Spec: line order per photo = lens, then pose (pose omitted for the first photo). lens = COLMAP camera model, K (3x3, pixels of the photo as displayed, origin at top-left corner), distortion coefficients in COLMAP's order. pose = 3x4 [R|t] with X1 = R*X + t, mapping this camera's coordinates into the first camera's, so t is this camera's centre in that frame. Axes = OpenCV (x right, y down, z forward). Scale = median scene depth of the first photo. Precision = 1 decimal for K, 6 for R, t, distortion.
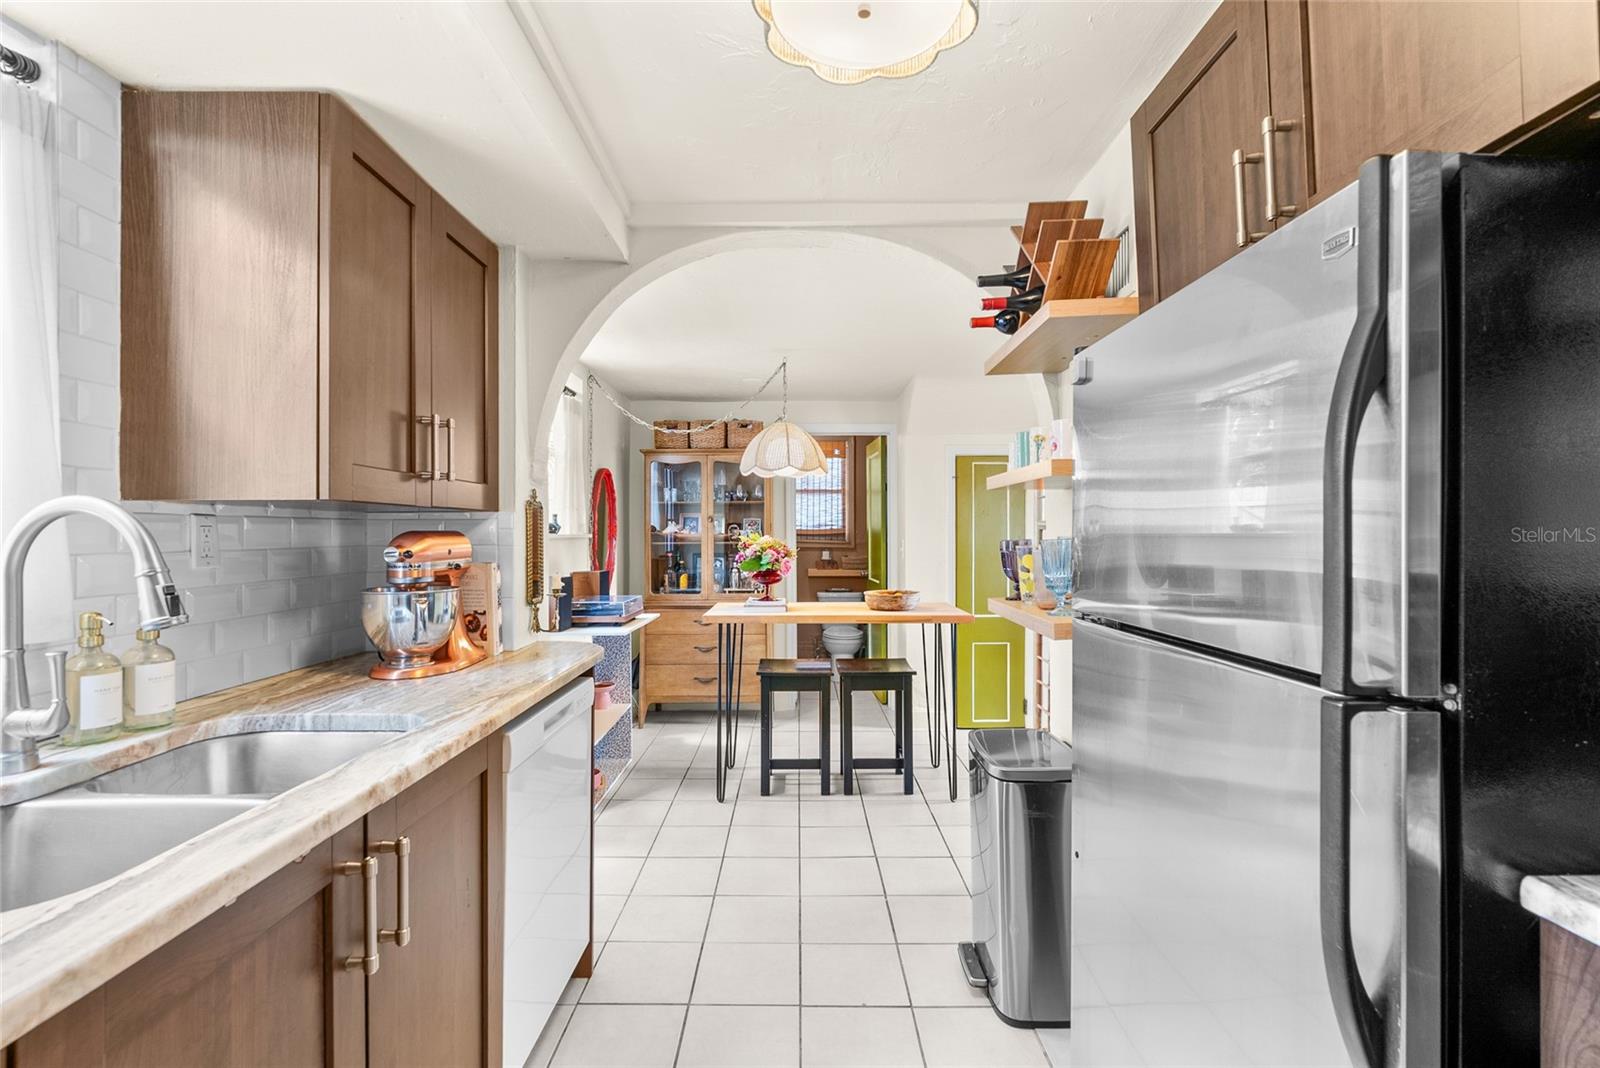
lens RADIAL K [[724.7, 0, 800.4], [0, 724.7, 531.2], [0, 0, 1]] dist [-0.009927, 0.005352]
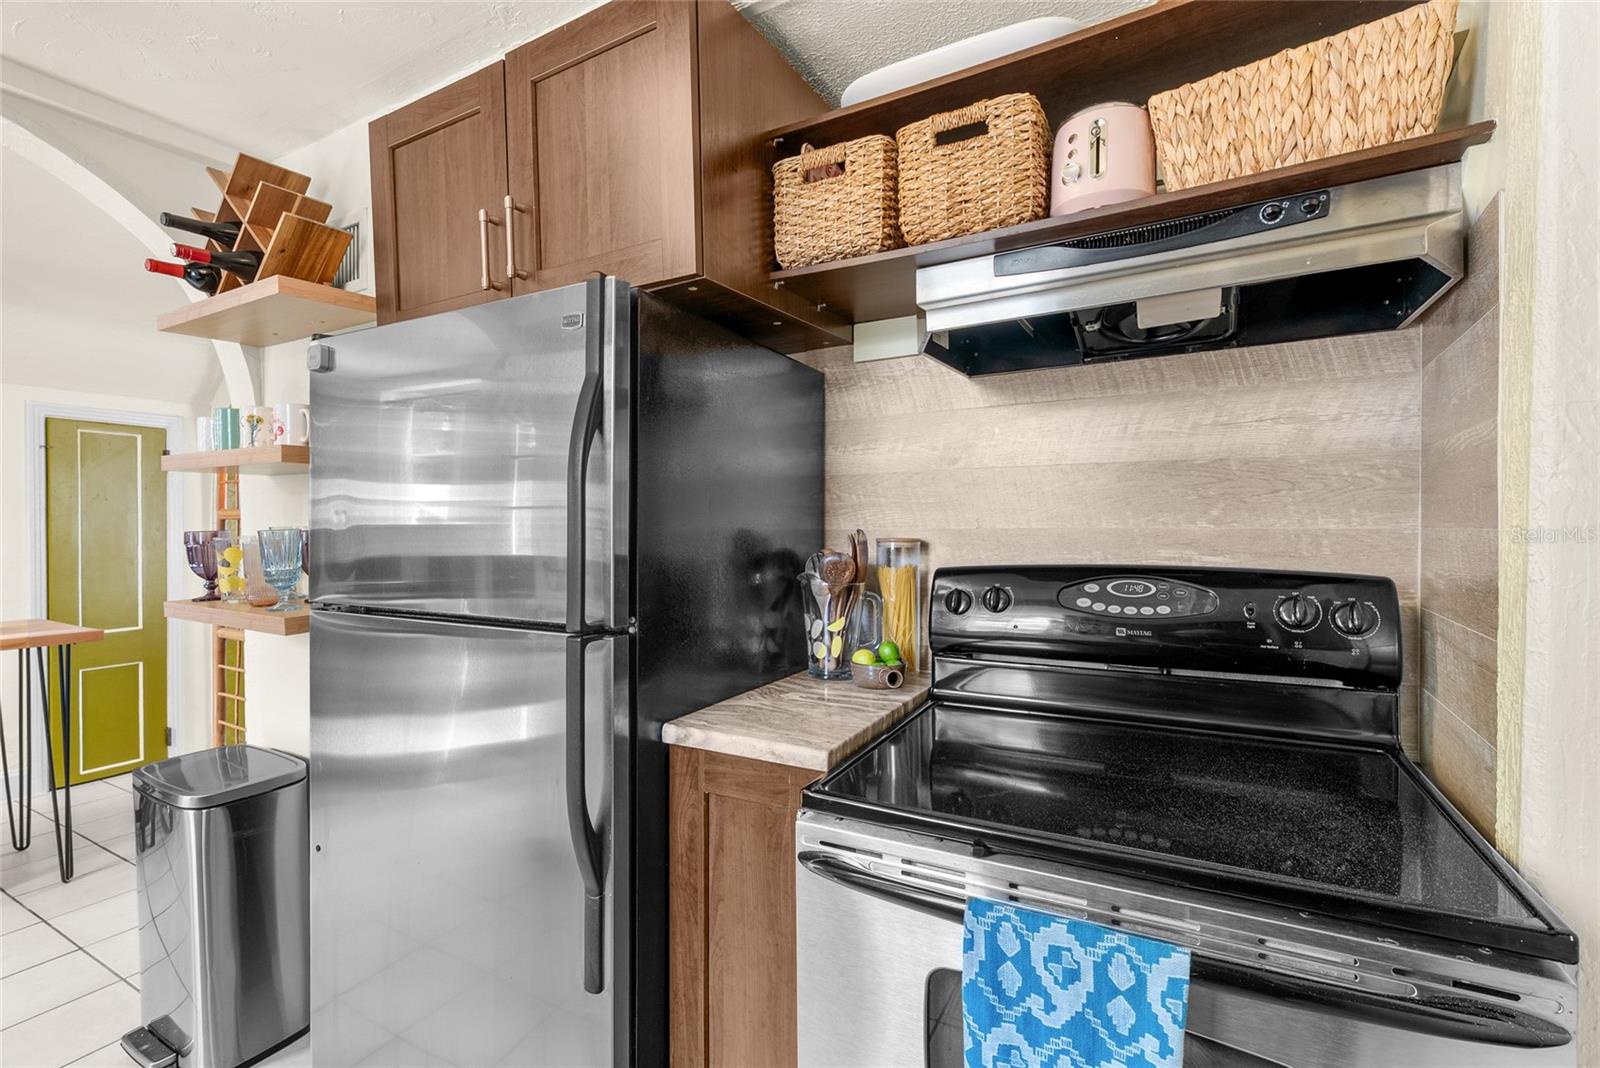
lens RADIAL K [[711.3, 0, 800.0], [0, 711.3, 534.0], [0, 0, 1]] dist [-0.001380, 0.000309]
pose [[0.489682, -0.005525, 0.871883, -0.127129], [-0.005890, 0.999936, 0.009645, 0.004127], [-0.871881, -0.009859, 0.489618, -0.042167]]
